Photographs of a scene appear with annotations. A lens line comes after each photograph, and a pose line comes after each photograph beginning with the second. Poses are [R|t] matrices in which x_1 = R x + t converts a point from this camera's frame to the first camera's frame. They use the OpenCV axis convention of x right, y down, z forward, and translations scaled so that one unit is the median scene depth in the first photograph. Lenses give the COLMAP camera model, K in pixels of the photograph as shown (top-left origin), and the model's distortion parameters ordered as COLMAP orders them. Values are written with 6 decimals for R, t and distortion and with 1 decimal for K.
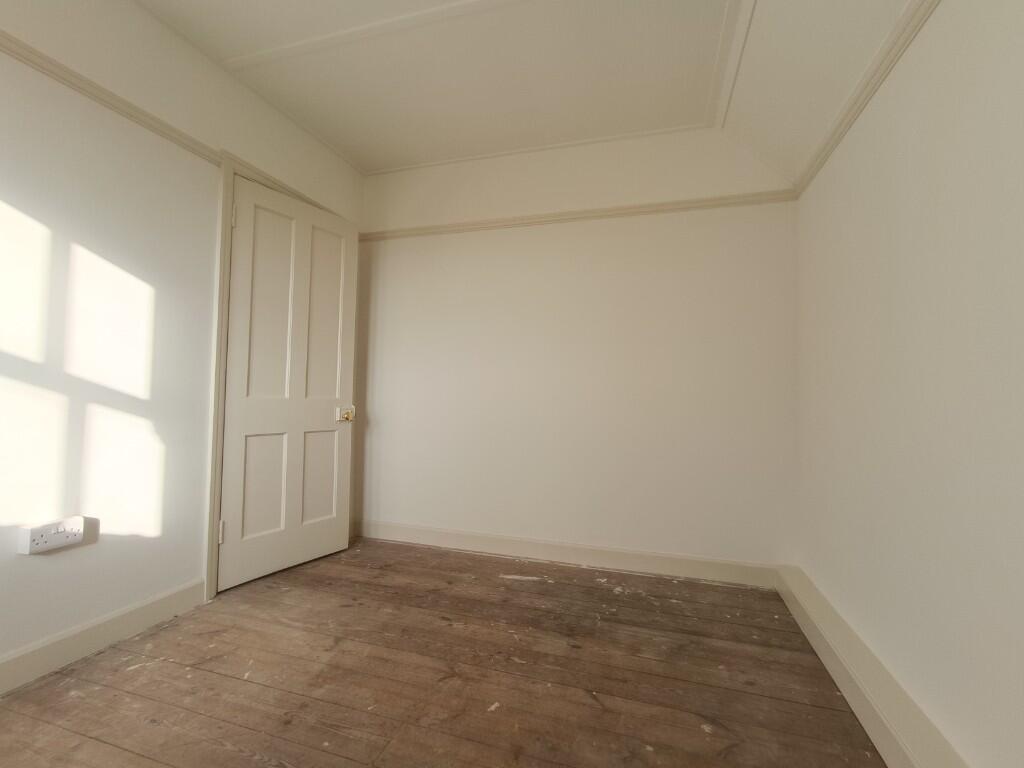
lens RADIAL K [[458.8, 0, 507.1], [0, 458.8, 377.8], [0, 0, 1]] dist [-0.014638, 0.005581]
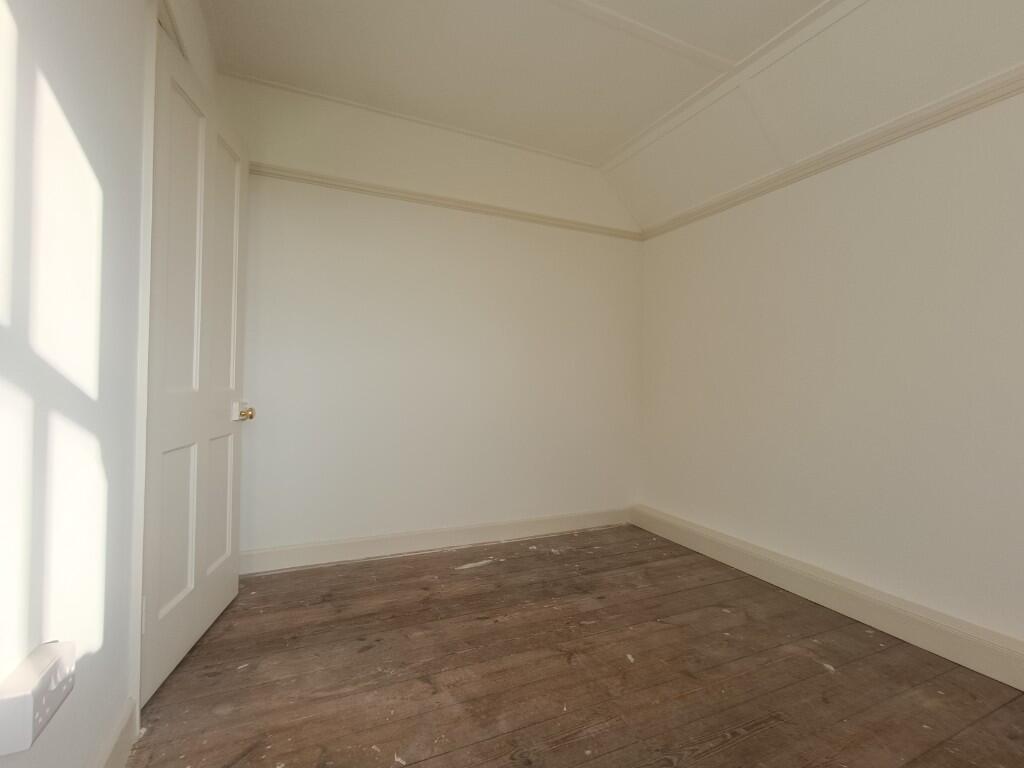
lens RADIAL K [[458.8, 0, 511.9], [0, 458.8, 376.4], [0, 0, 1]] dist [-0.014638, 0.005581]
pose [[0.747673, 0.004880, 0.664049, -0.654967], [-0.028361, 0.999295, 0.024589, -0.005189], [-0.663461, -0.037218, 0.747285, 0.234306]]
